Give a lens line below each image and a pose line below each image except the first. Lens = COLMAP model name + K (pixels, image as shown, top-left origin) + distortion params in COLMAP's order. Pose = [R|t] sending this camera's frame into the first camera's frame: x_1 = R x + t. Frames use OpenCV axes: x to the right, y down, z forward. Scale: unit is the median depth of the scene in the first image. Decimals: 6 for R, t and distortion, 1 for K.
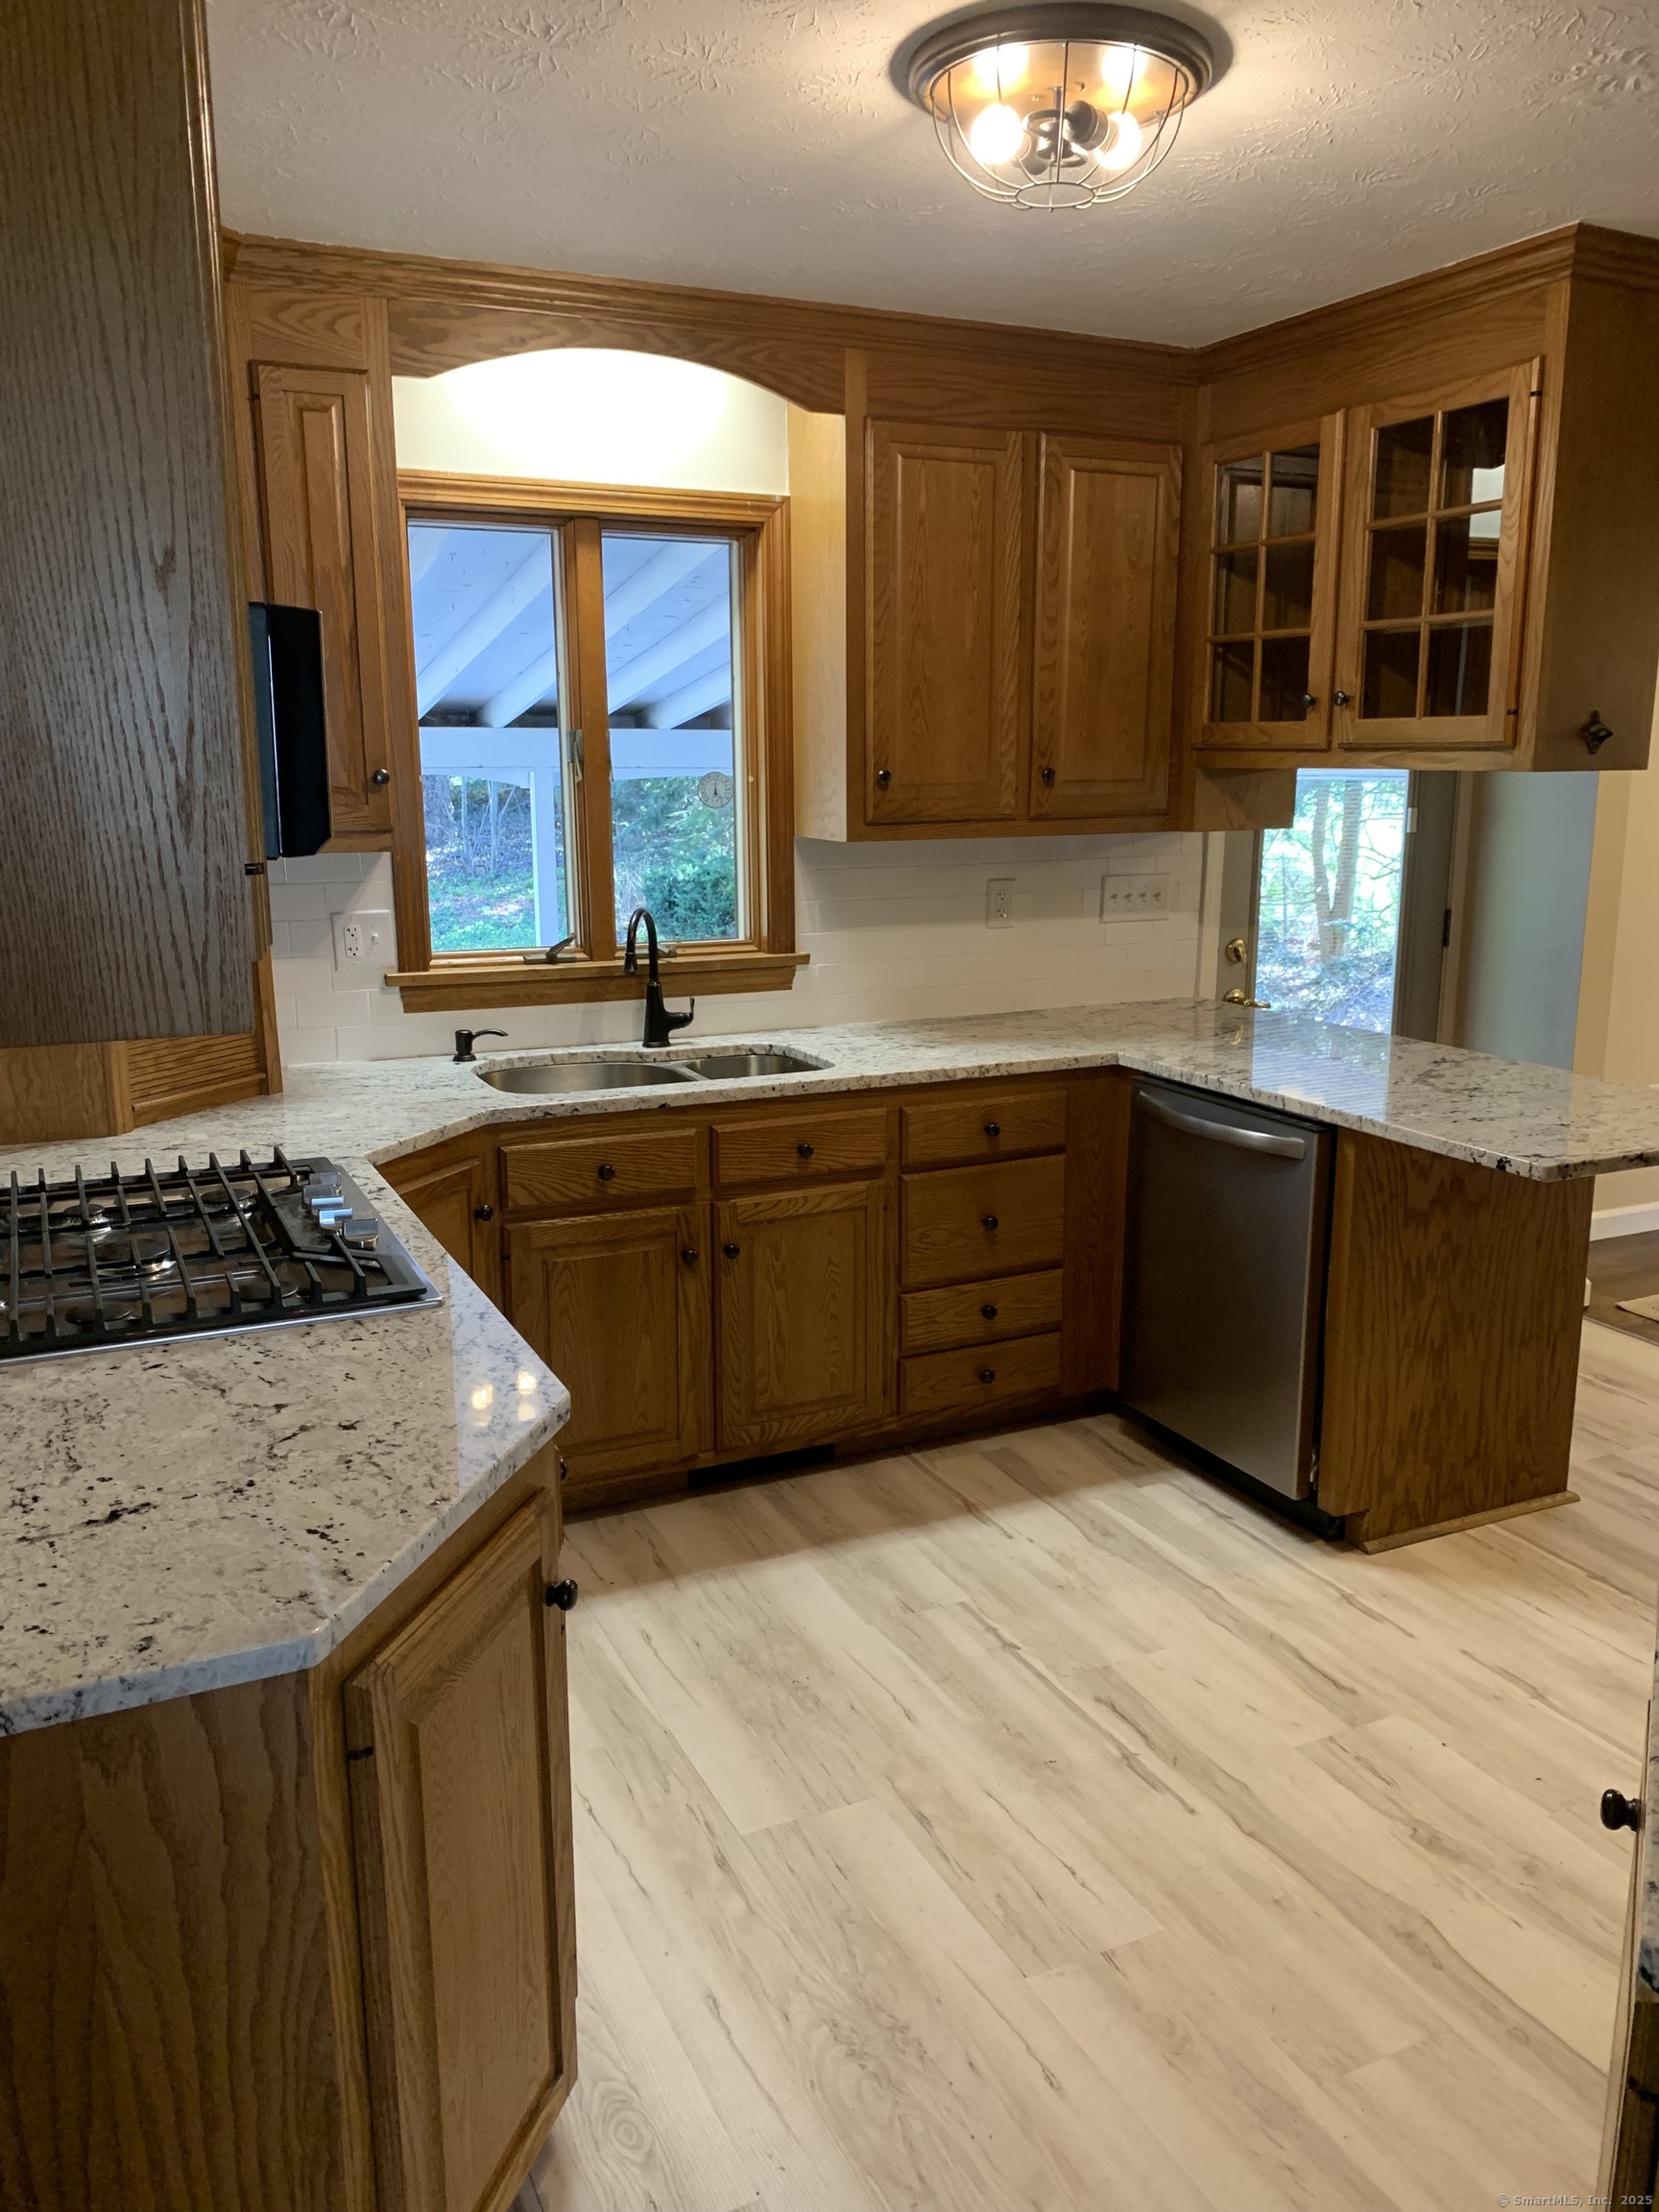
lens RADIAL K [[1698.2, 0, 837.0], [0, 1698.2, 1128.0], [0, 0, 1]] dist [0.028108, -0.041556]
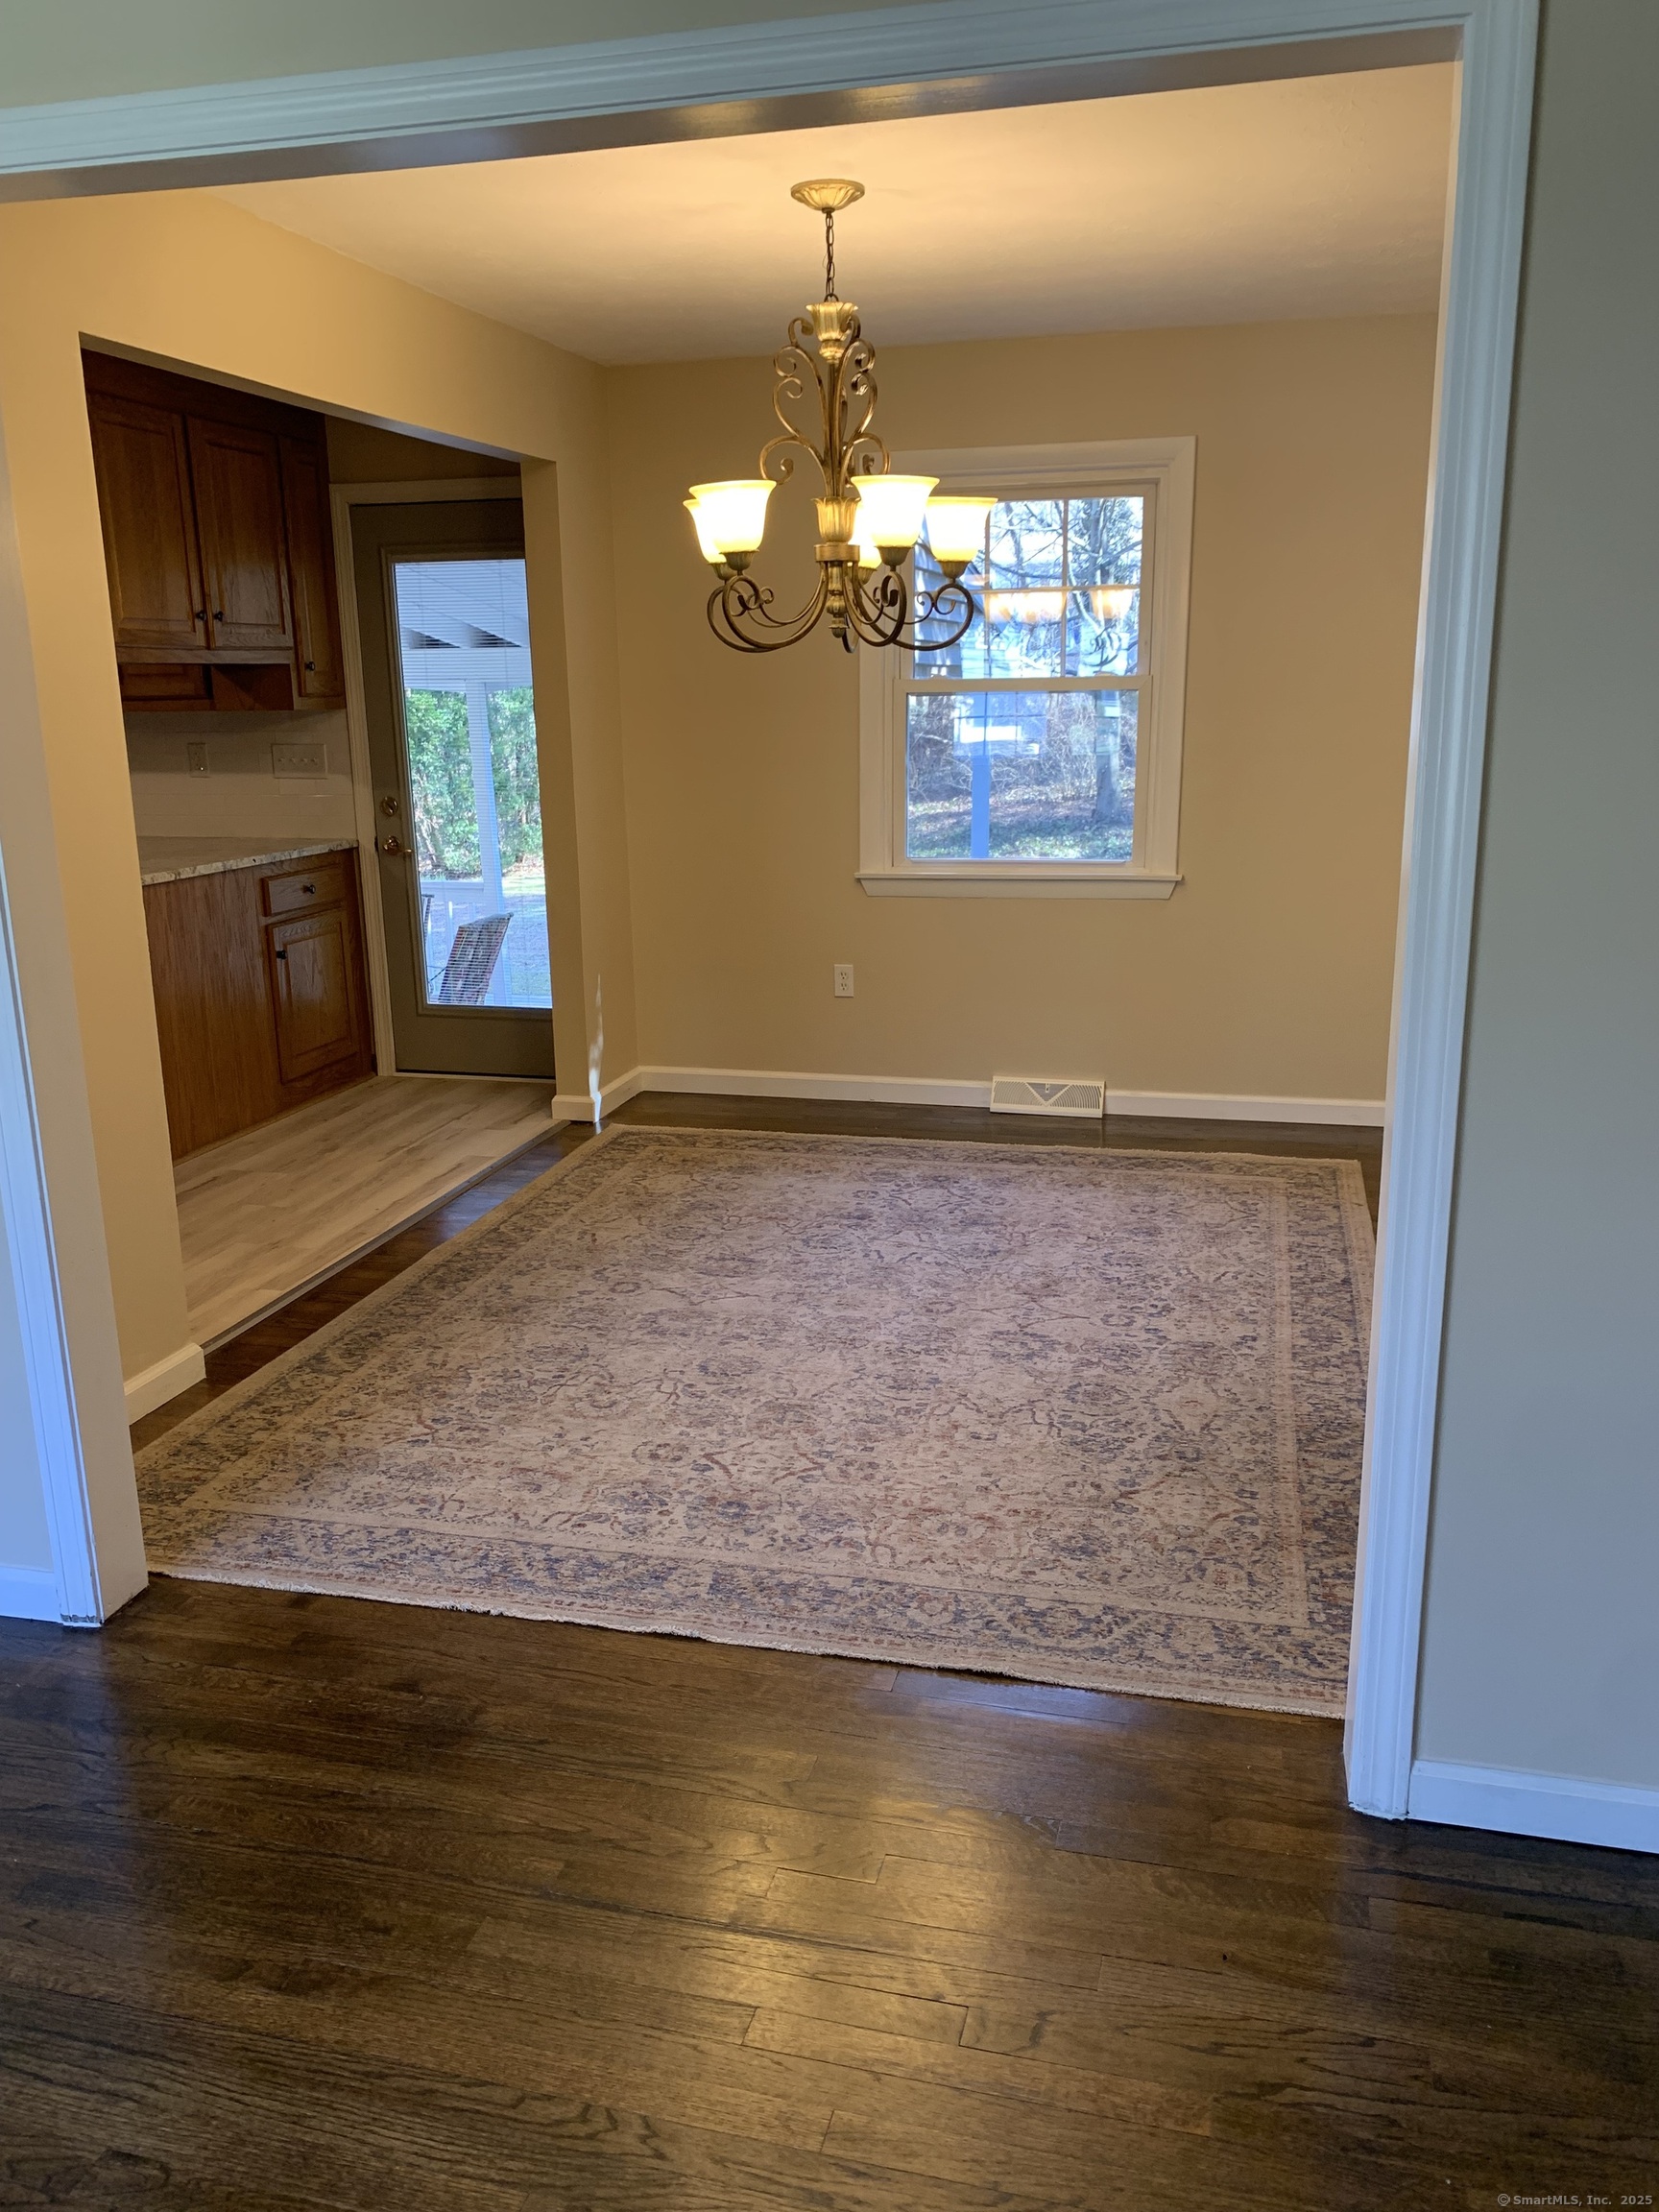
lens RADIAL K [[1698.2, 0, 845.8], [0, 1698.2, 1116.2], [0, 0, 1]] dist [0.028108, -0.041556]
pose [[0.772202, 0.150137, -0.617384, 1.763681], [-0.127901, 0.988521, 0.080416, -0.023121], [0.622371, 0.016867, 0.782541, 0.246560]]
